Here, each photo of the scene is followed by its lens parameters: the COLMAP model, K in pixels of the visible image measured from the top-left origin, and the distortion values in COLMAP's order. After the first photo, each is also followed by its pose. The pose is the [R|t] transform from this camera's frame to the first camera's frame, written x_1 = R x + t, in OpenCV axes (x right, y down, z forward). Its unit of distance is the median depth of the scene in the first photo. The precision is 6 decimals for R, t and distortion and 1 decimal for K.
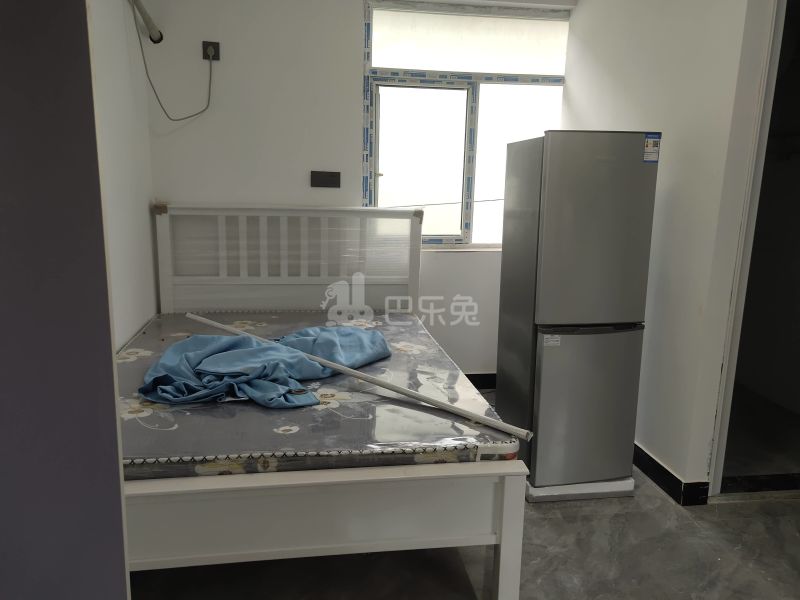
lens RADIAL K [[615.8, 0, 387.8], [0, 615.8, 296.2], [0, 0, 1]] dist [0.034498, 0.000836]
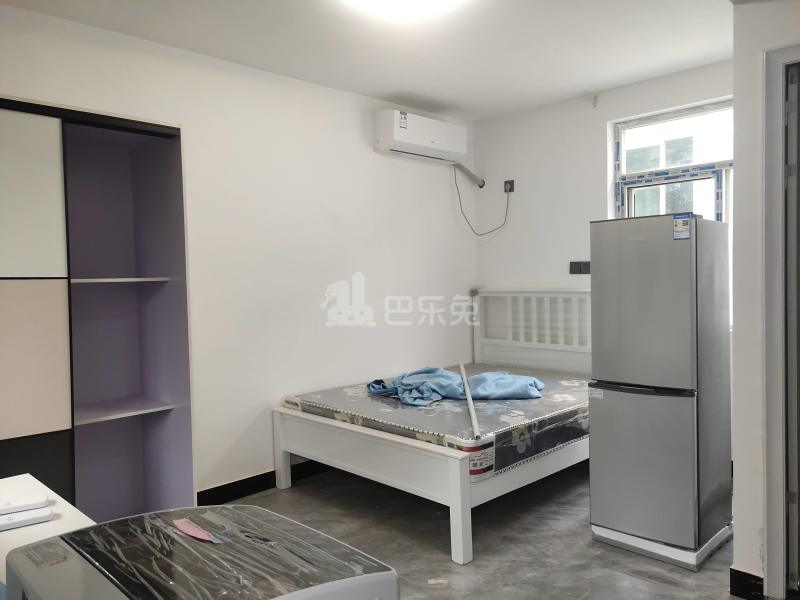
lens RADIAL K [[601.5, 0, 377.9], [0, 601.5, 288.2], [0, 0, 1]] dist [0.027859, 0.000593]
pose [[0.565228, -0.018750, -0.824722, 0.694792], [-0.121859, 0.986876, -0.105953, 0.032880], [0.815885, 0.160387, 0.555525, -0.011811]]
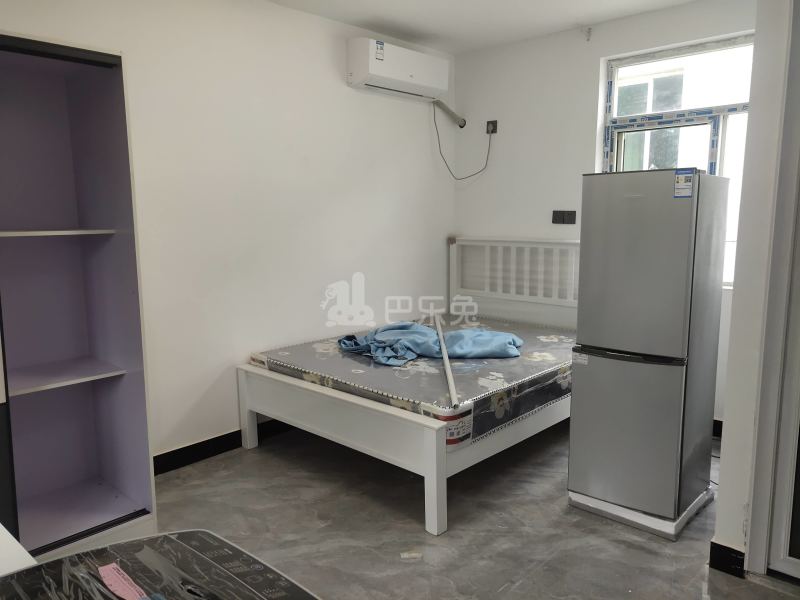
lens RADIAL K [[606.1, 0, 381.0], [0, 606.1, 289.5], [0, 0, 1]] dist [0.033020, -0.001770]
pose [[0.607417, 0.076061, -0.790733, 0.639634], [-0.128603, 0.991690, -0.003397, -0.001639], [0.783904, 0.103754, 0.612151, 0.019220]]
